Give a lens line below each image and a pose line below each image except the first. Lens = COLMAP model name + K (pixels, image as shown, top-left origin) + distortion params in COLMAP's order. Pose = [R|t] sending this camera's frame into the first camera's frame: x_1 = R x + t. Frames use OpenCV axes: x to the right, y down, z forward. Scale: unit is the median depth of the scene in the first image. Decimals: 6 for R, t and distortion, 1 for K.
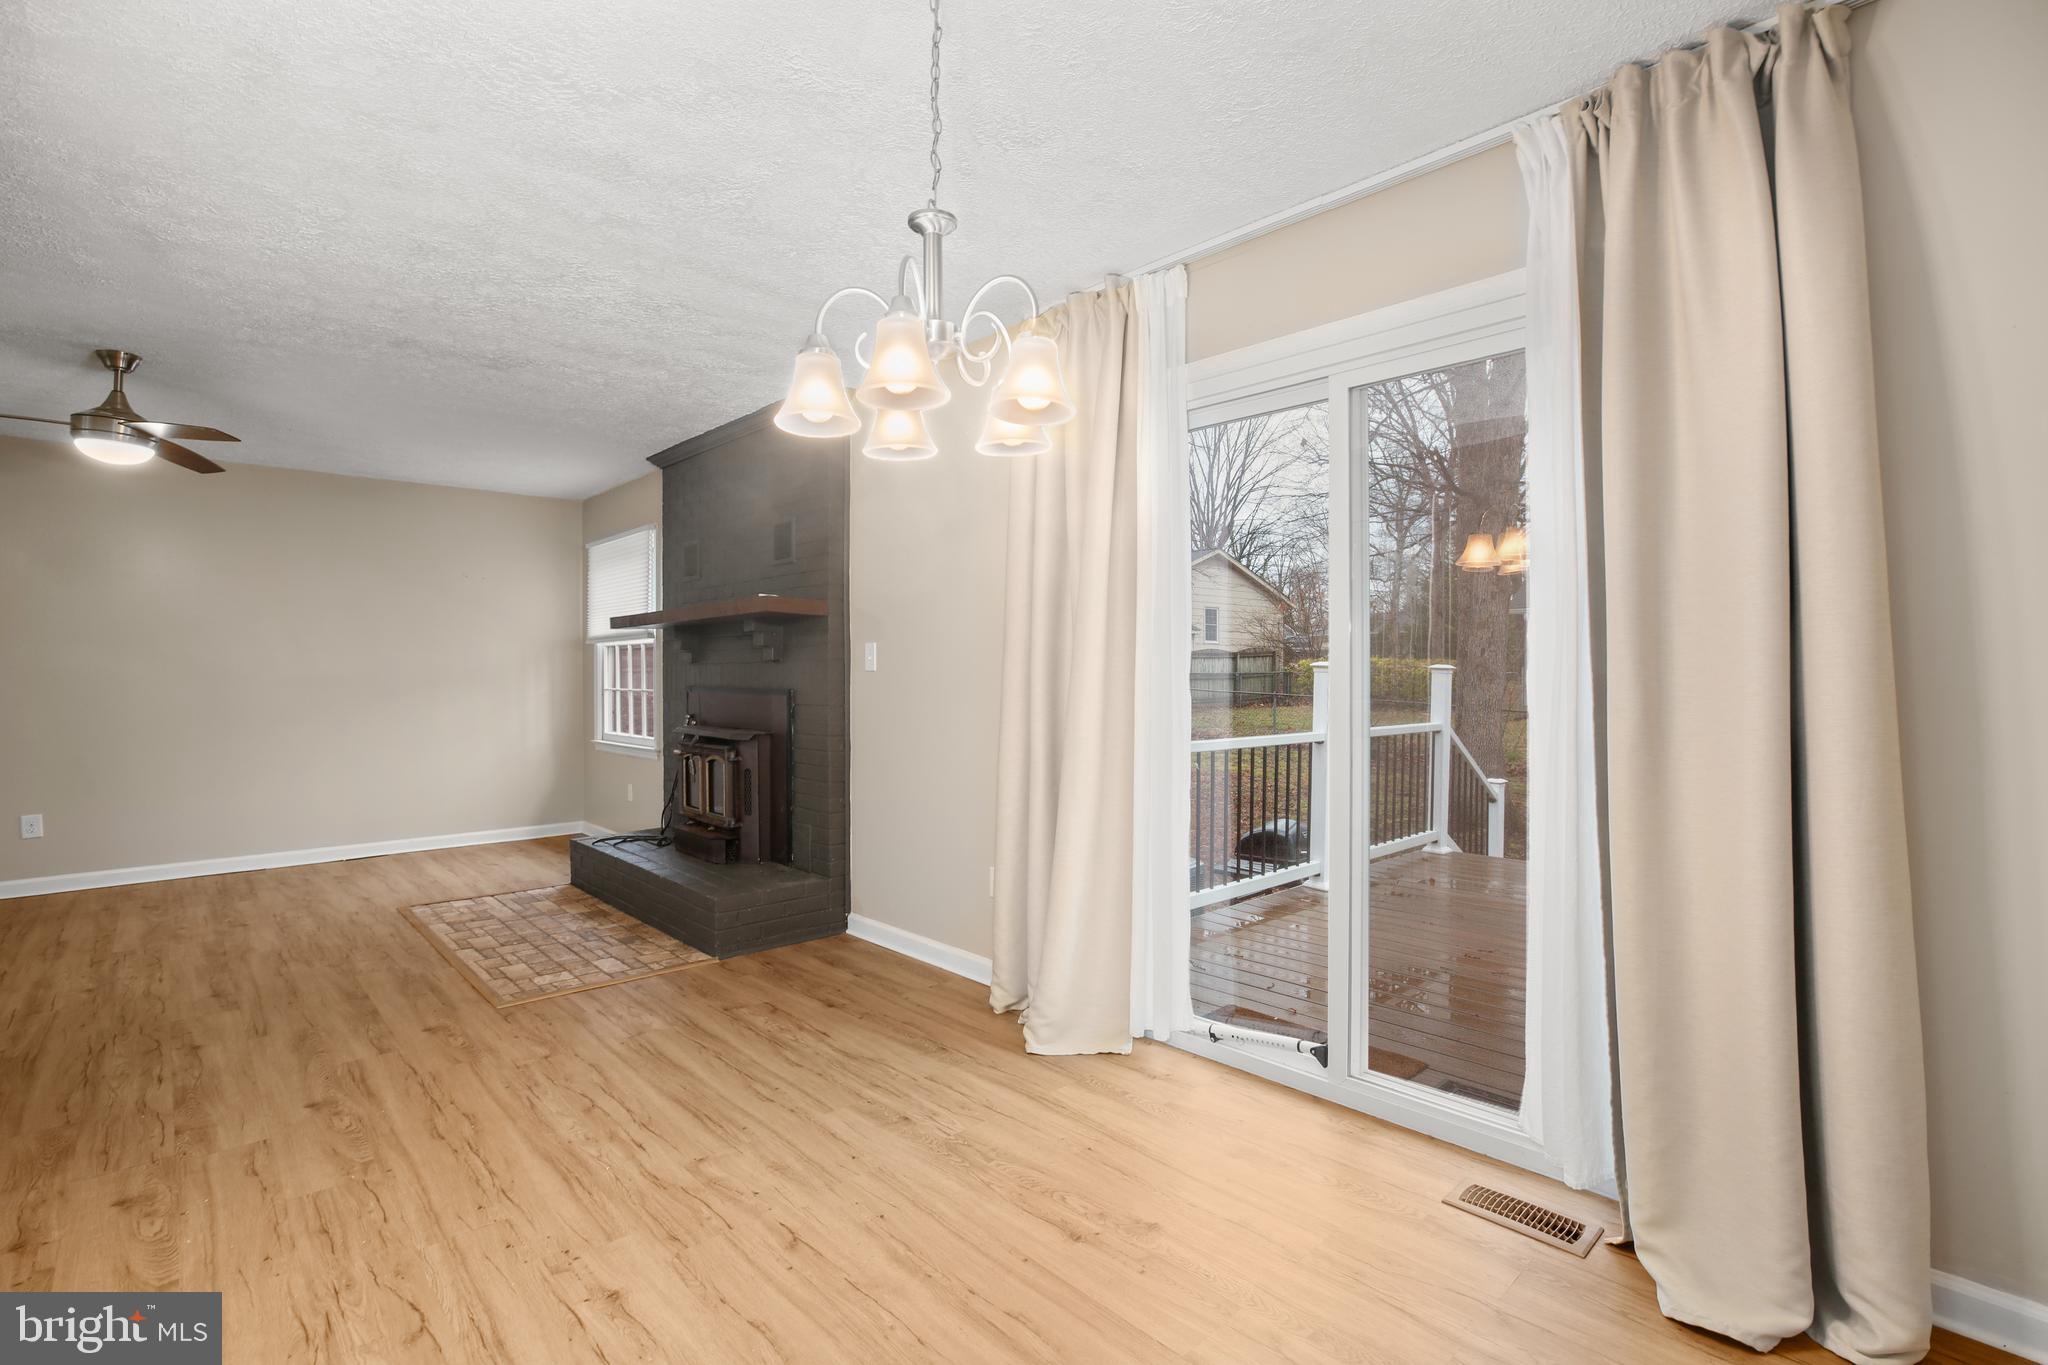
lens RADIAL K [[936.2, 0, 1029.7], [0, 936.2, 677.9], [0, 0, 1]] dist [-0.038813, 0.009707]
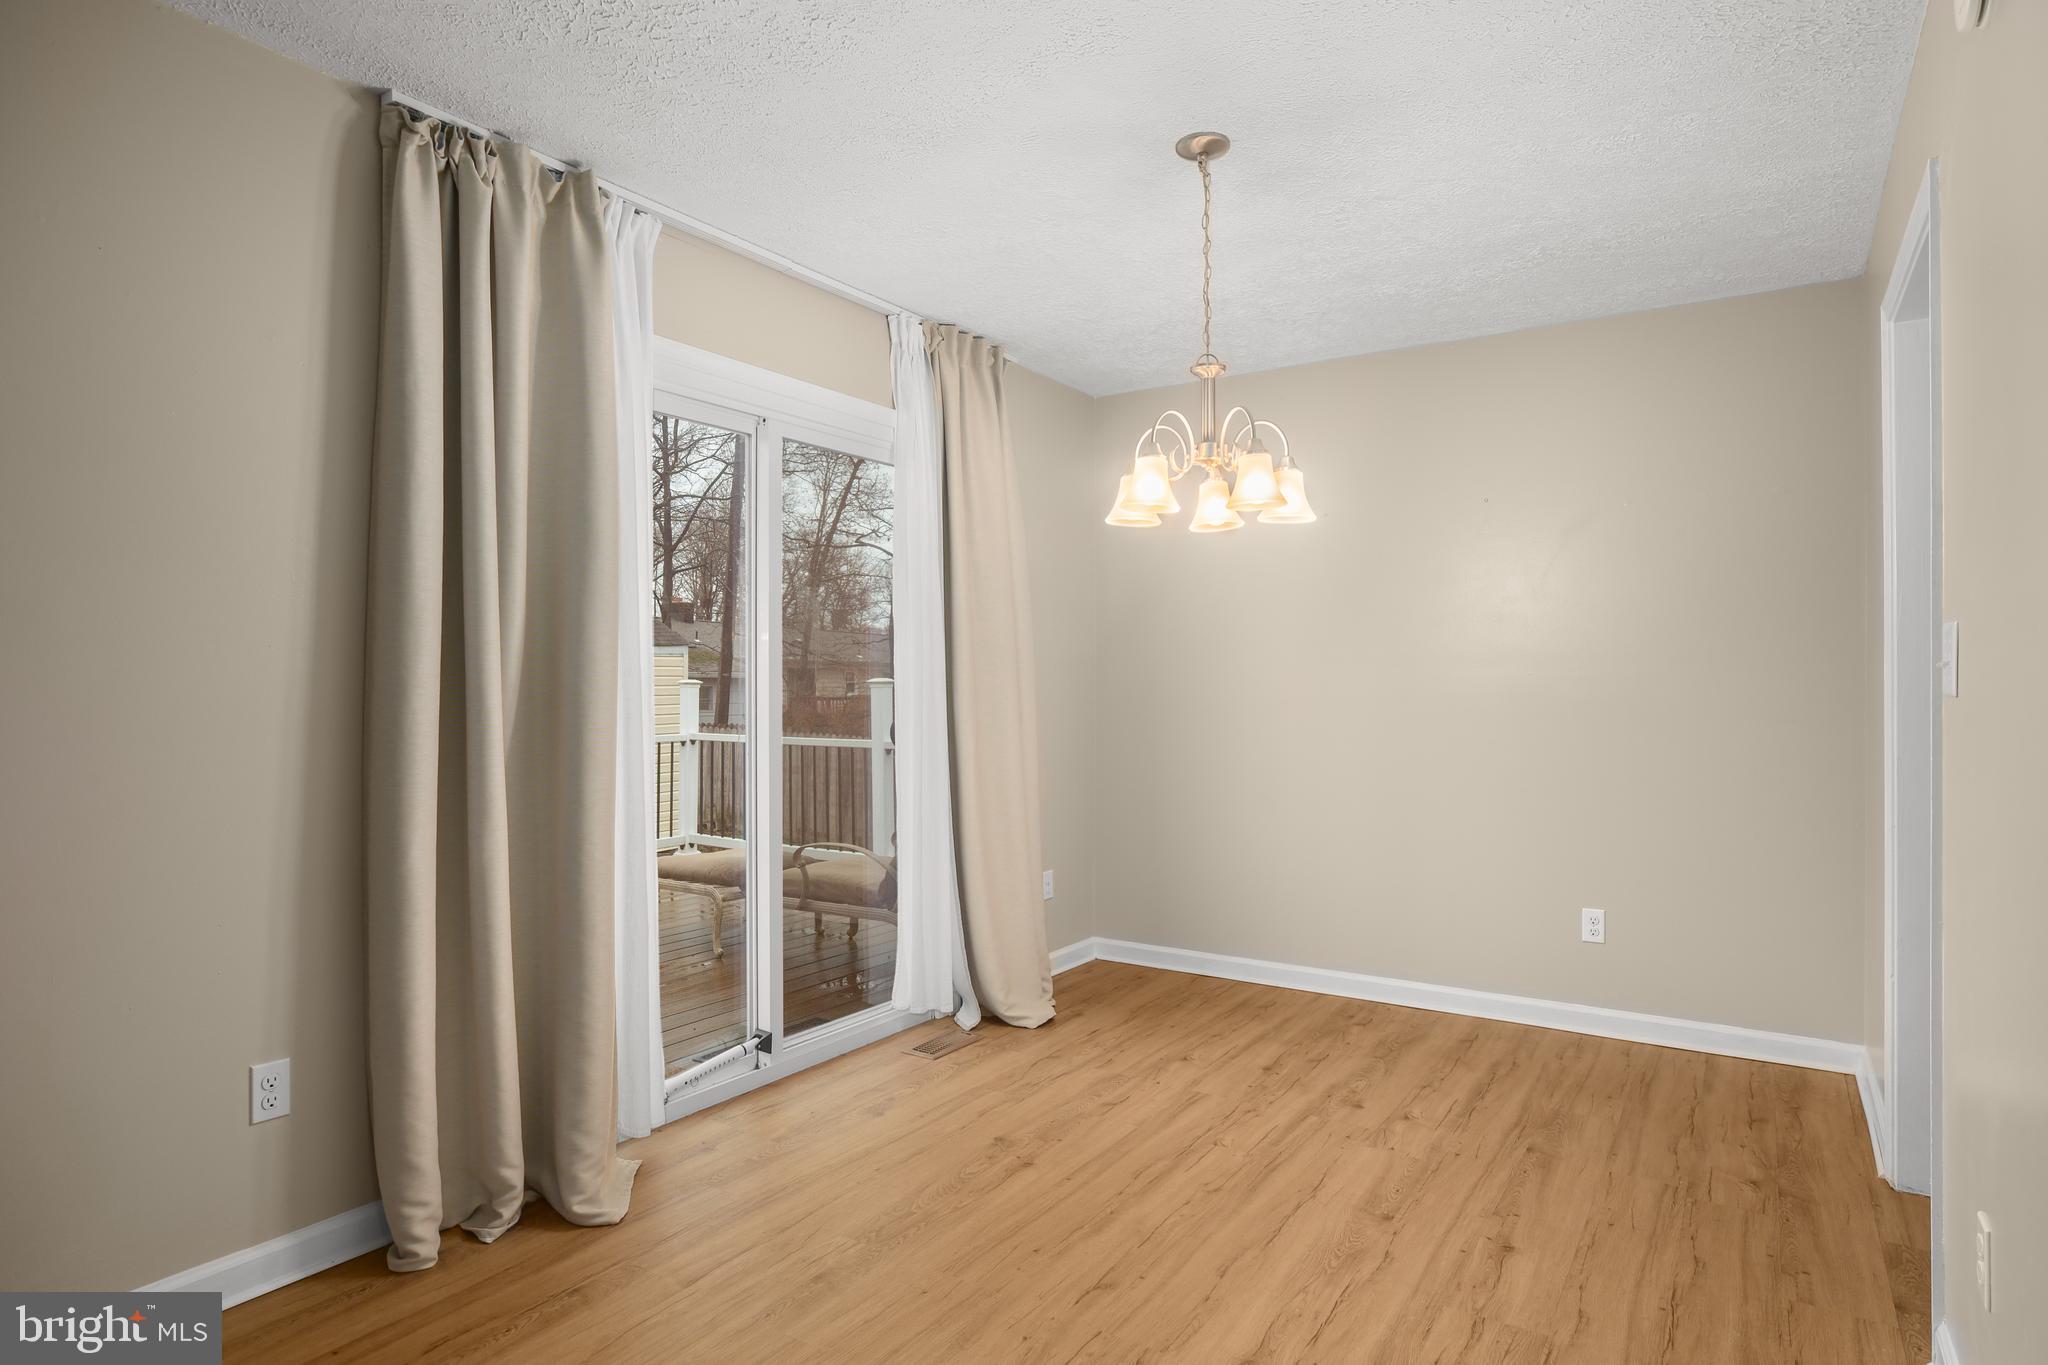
lens RADIAL K [[1110.8, 0, 1027.9], [0, 1110.8, 679.0], [0, 0, 1]] dist [-0.016067, -0.000167]
pose [[-0.220159, 0.003642, 0.975457, -0.888968], [0.003731, 0.999989, -0.002891, -0.011875], [-0.975457, 0.003003, -0.220170, 0.864850]]
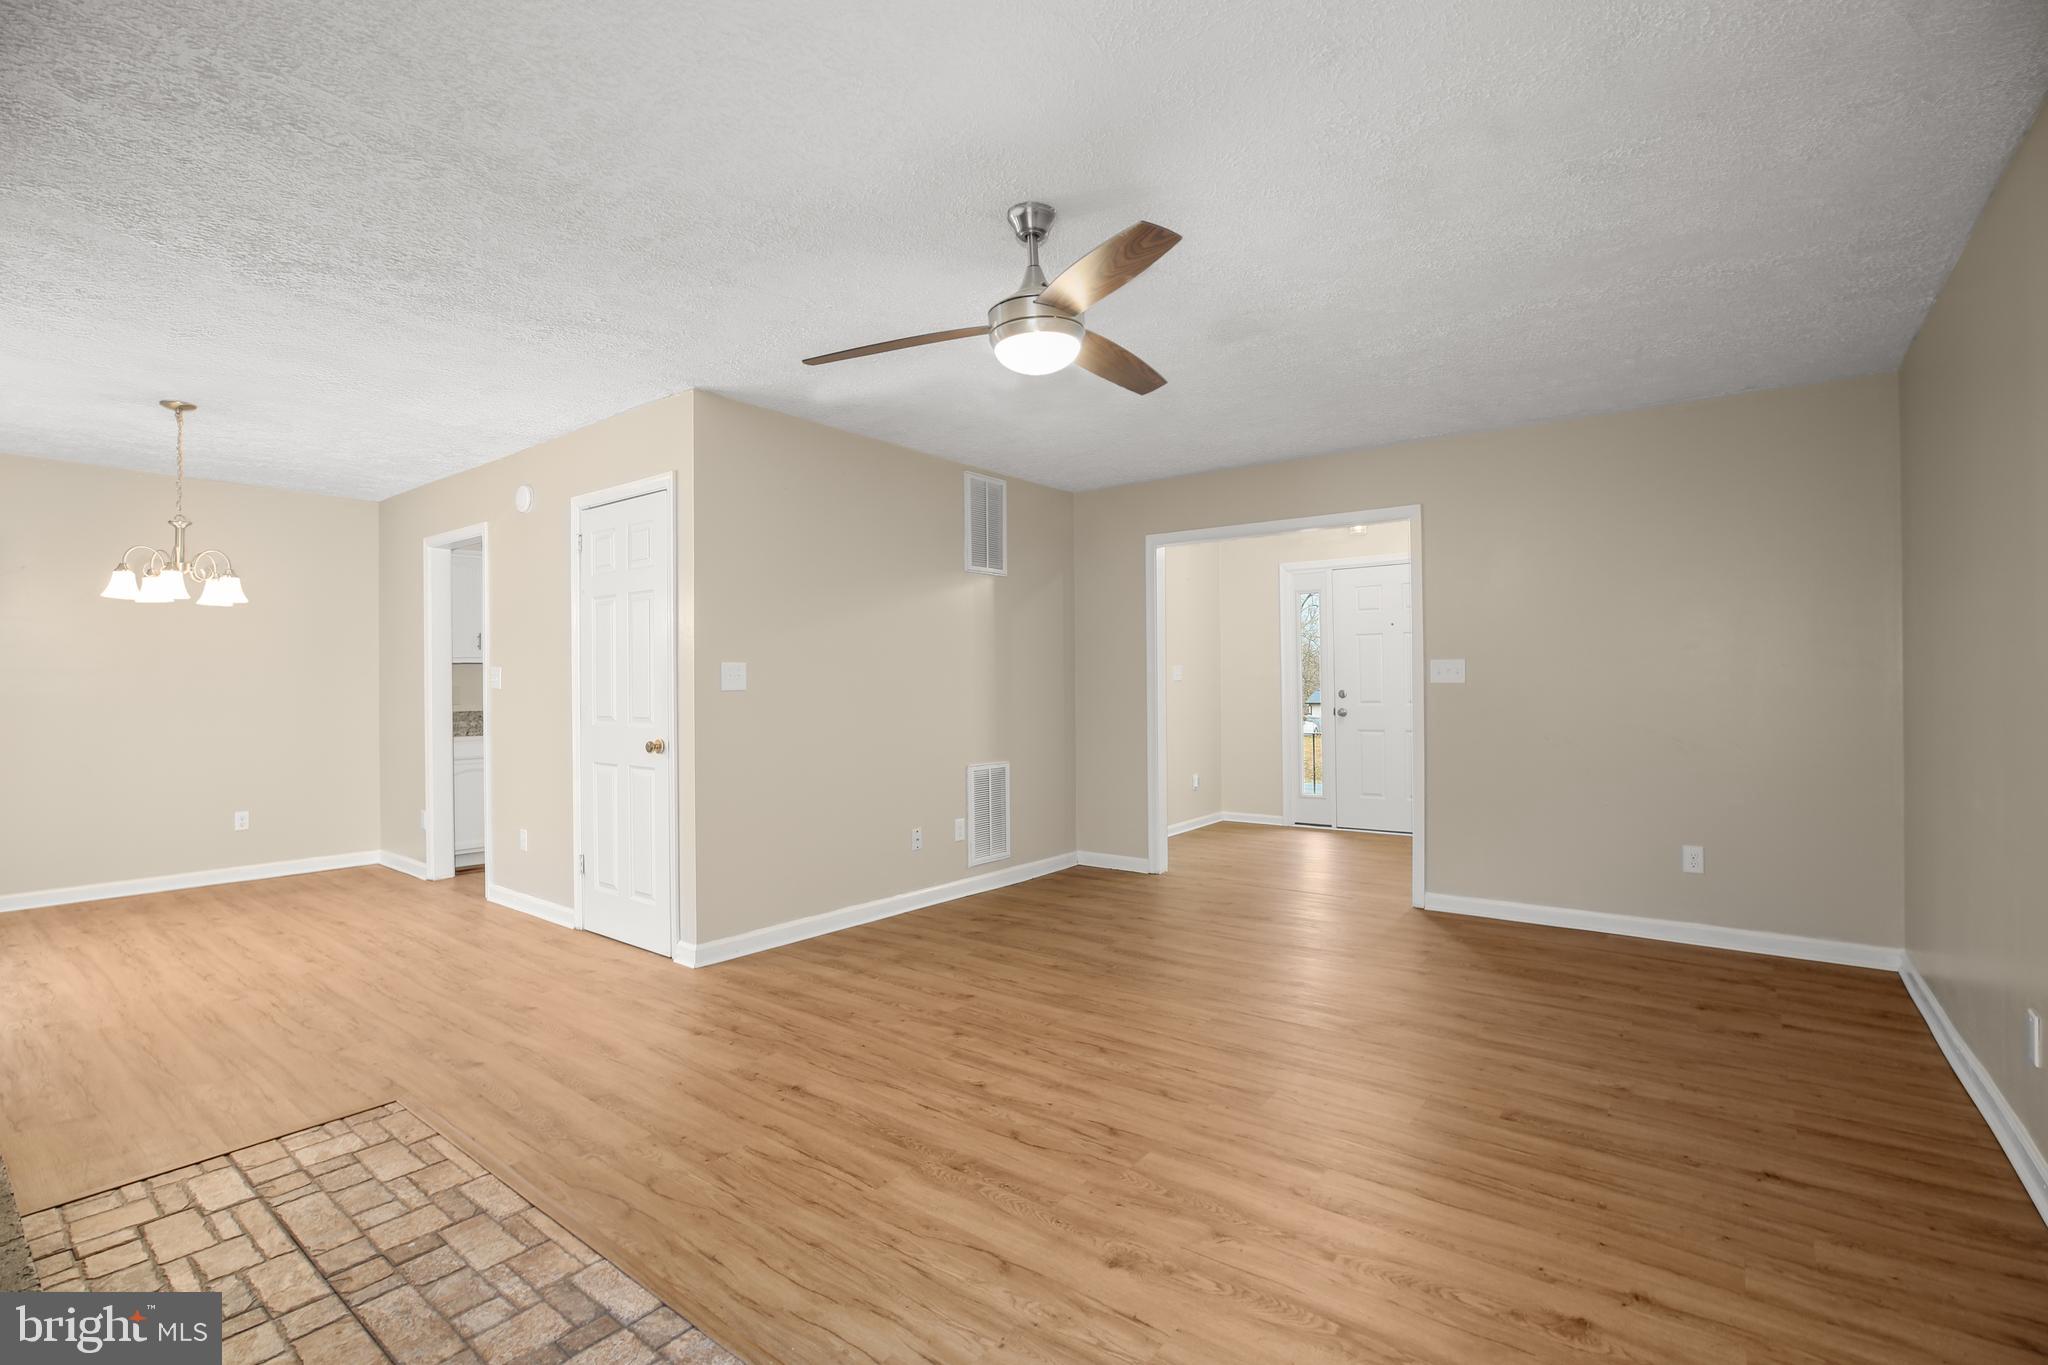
lens RADIAL K [[936.2, 0, 1036.1], [0, 936.2, 680.7], [0, 0, 1]] dist [-0.038813, 0.009707]
pose [[-0.986374, 0.005007, -0.164441, -1.110291], [0.005101, 0.999987, -0.000149, -0.011562], [0.164438, -0.000985, -0.986387, 2.109216]]
